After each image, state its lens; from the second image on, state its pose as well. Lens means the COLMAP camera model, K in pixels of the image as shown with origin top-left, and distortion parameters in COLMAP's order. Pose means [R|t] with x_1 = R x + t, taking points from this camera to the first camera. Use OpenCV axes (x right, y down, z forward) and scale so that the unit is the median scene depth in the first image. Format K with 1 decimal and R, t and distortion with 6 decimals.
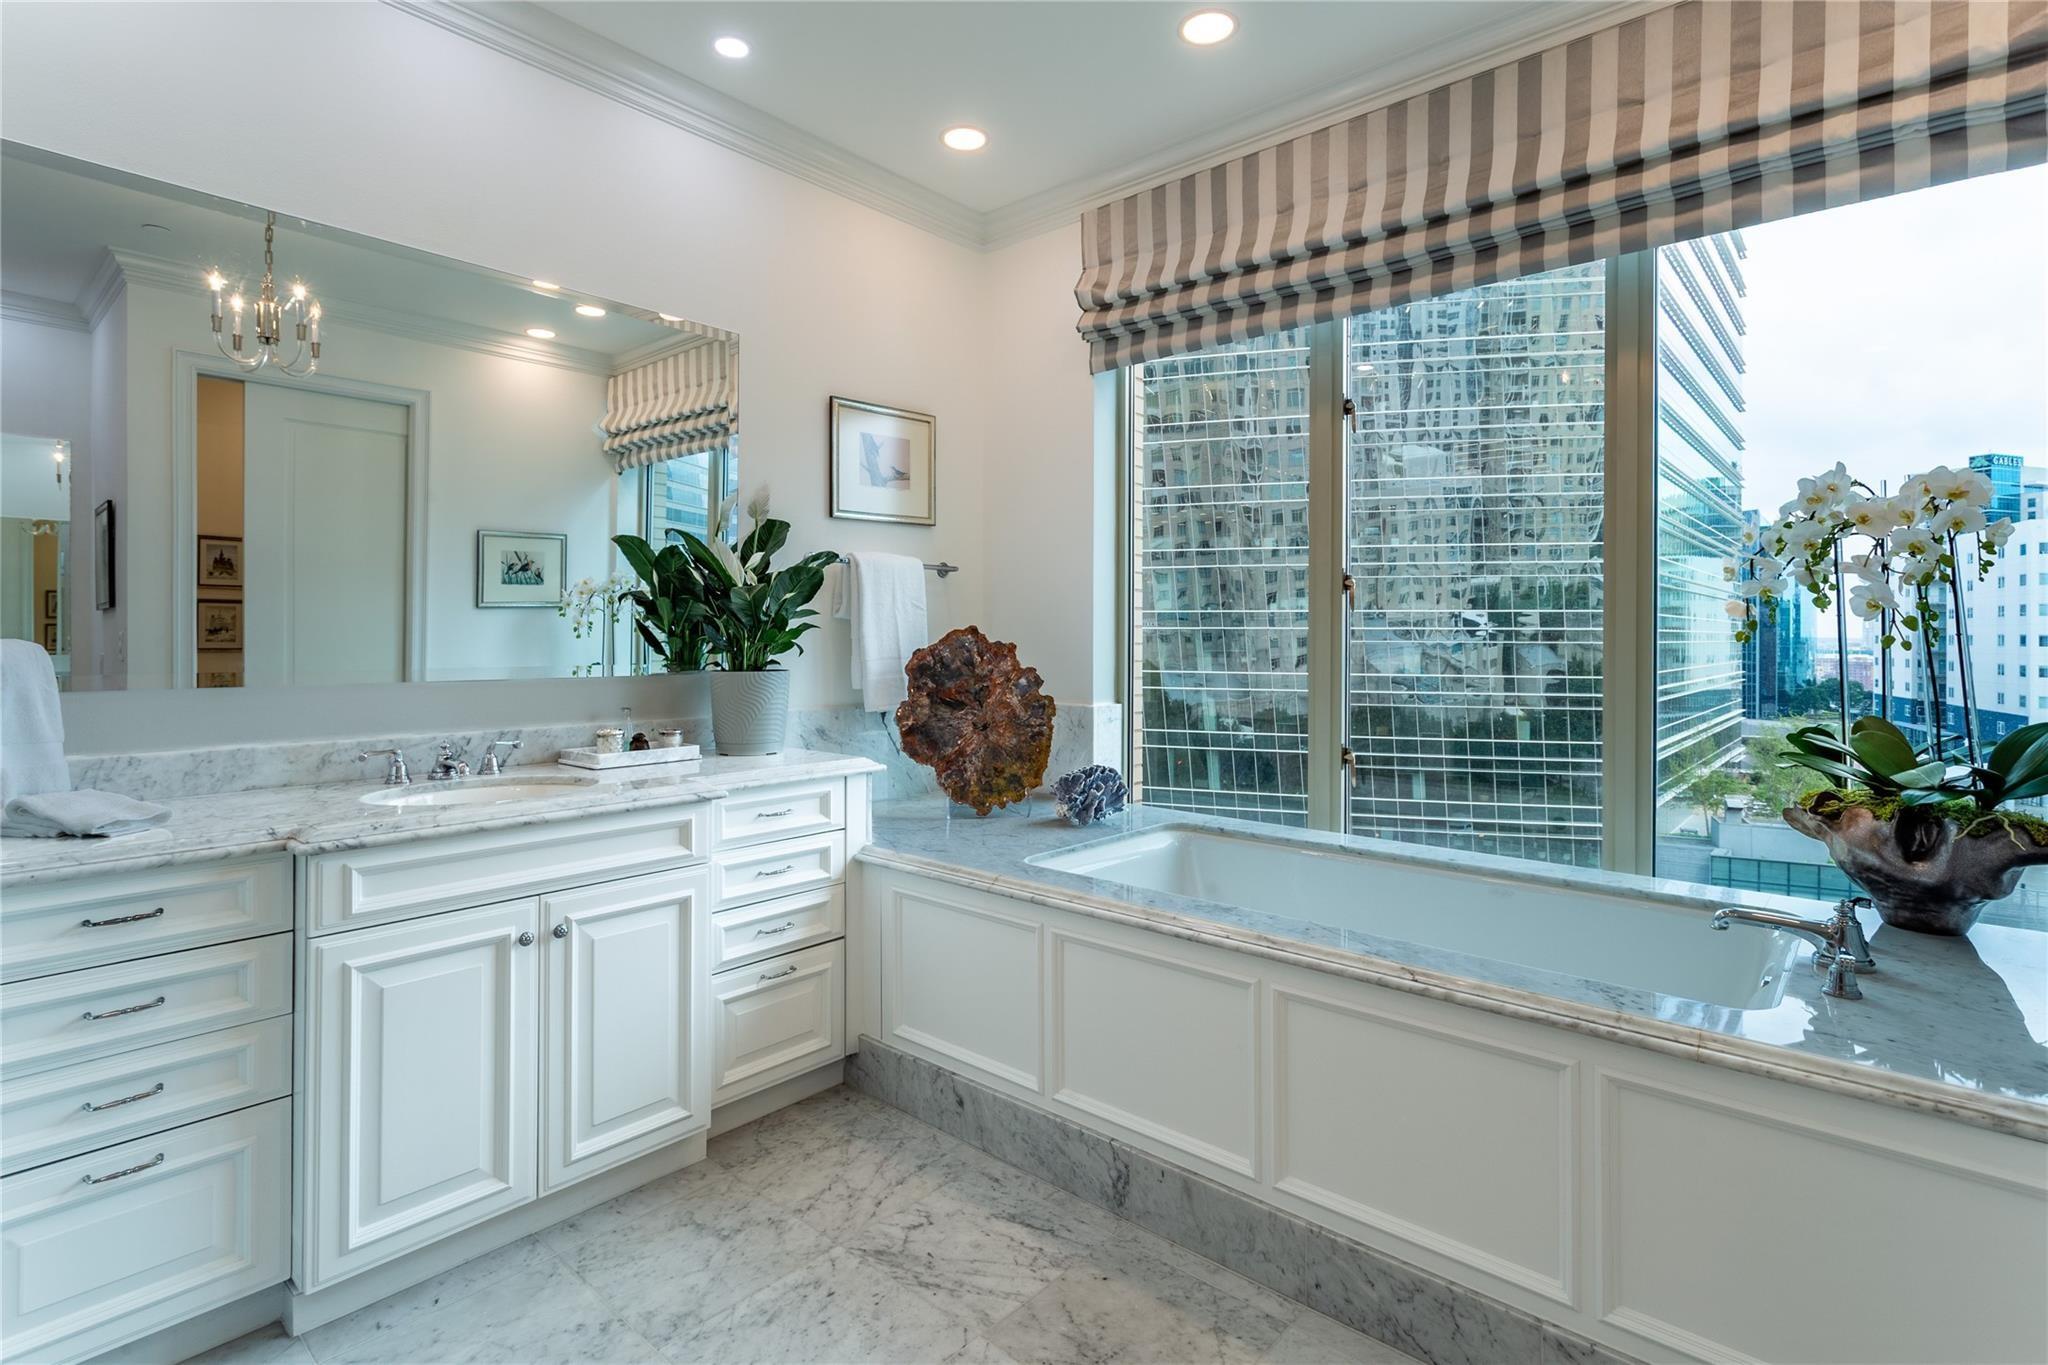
lens RADIAL K [[966.8, 0, 1024.4], [0, 966.8, 629.8], [0, 0, 1]] dist [0.002809, 0.000578]
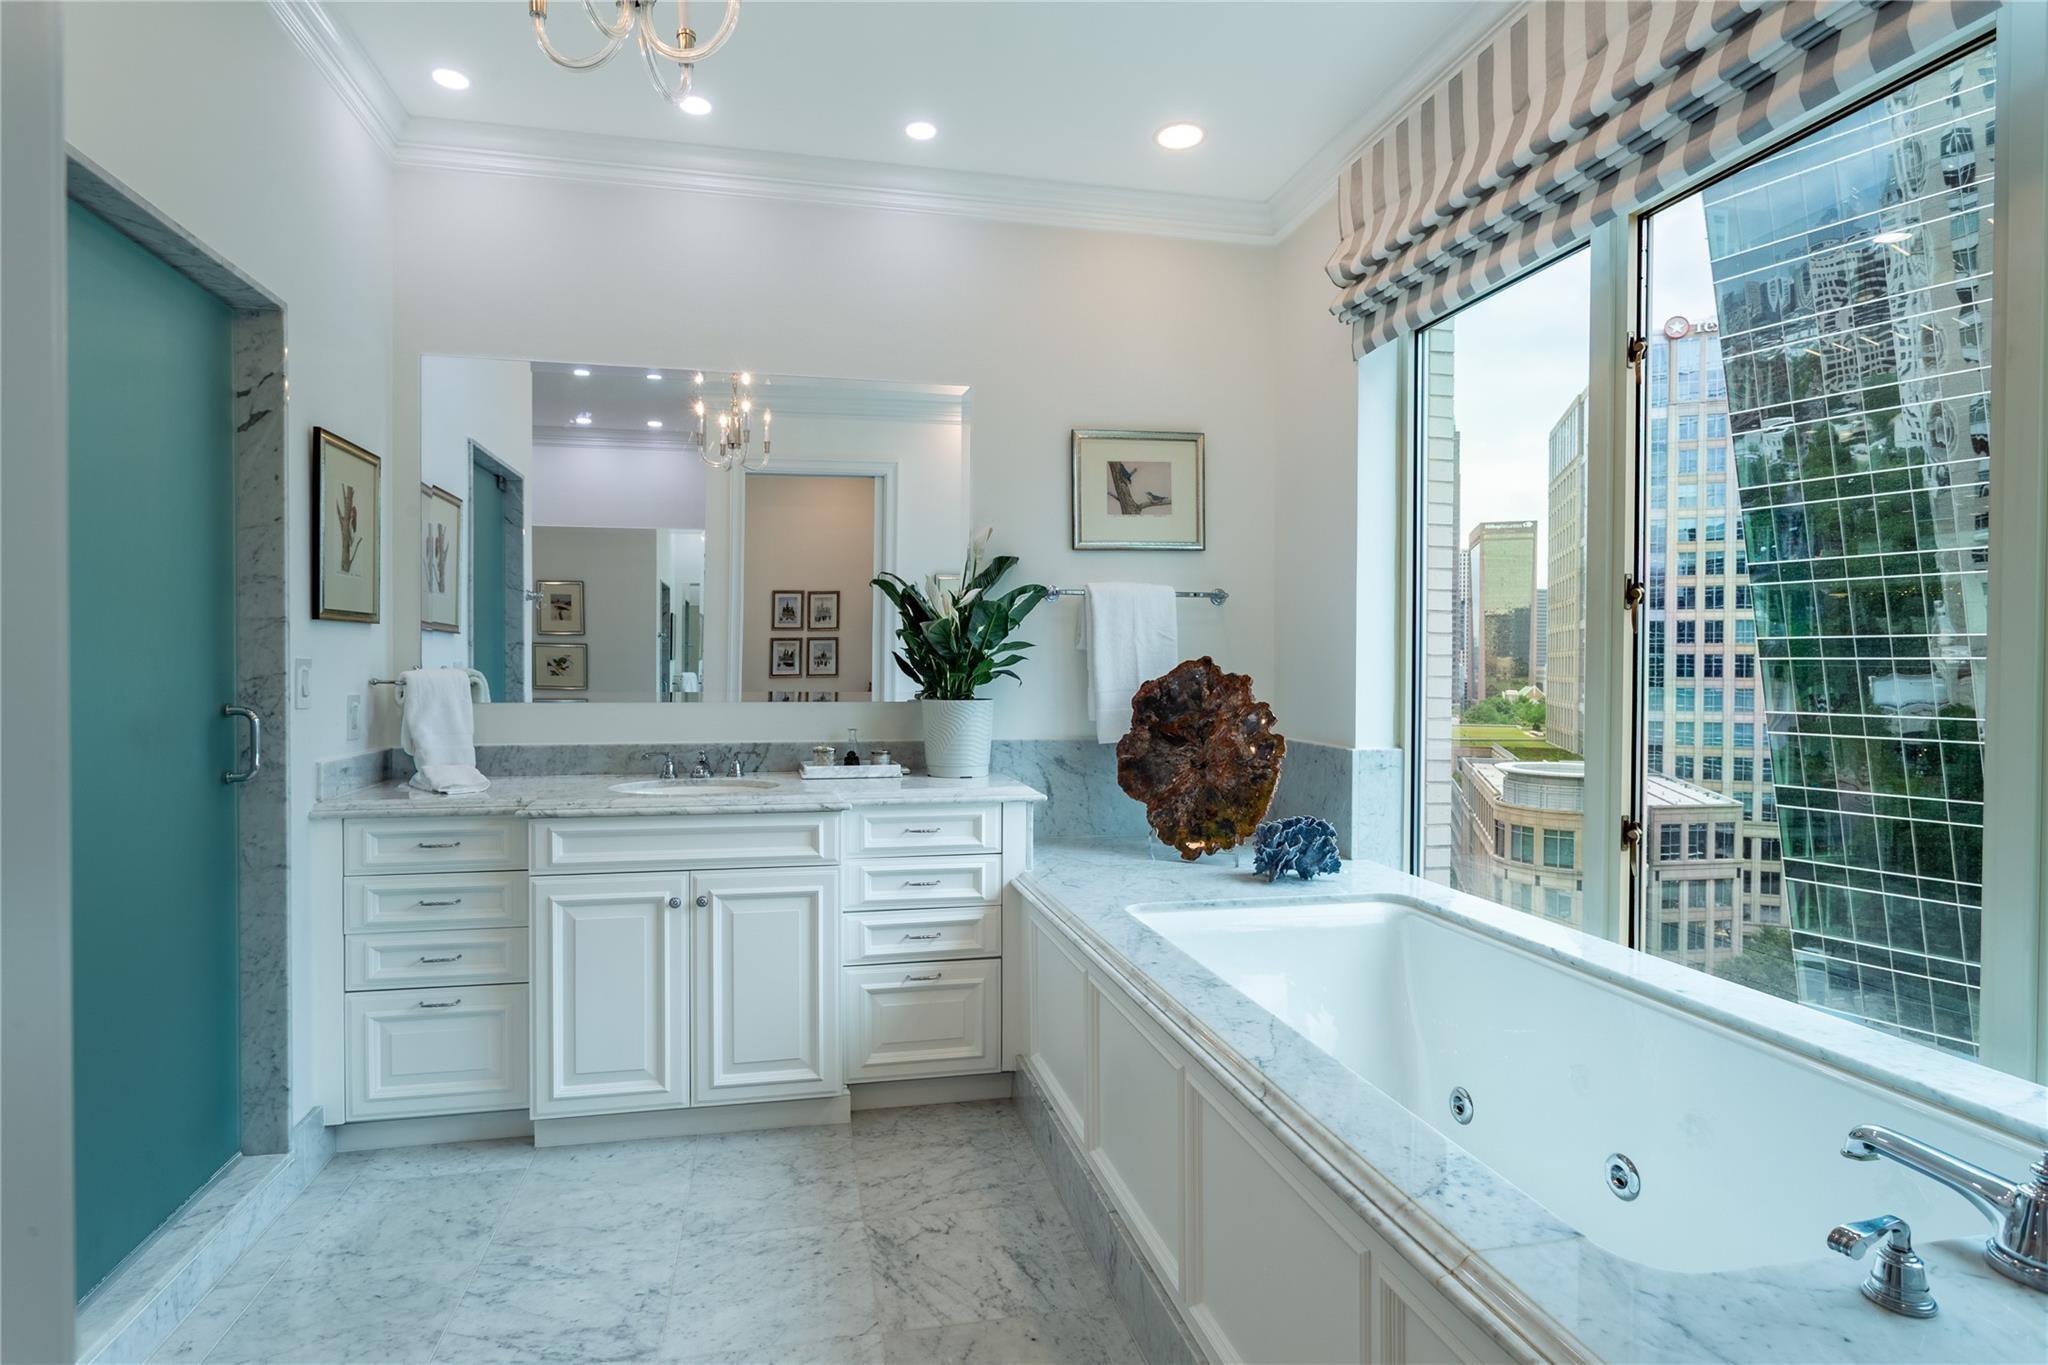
lens RADIAL K [[1007.9, 0, 1025.9], [0, 1007.9, 675.1], [0, 0, 1]] dist [-0.013163, 0.000947]
pose [[0.809408, 0.004806, -0.587226, 0.493331], [0.002510, 0.999929, 0.011643, 0.002665], [0.587241, -0.010897, 0.809339, 0.152432]]
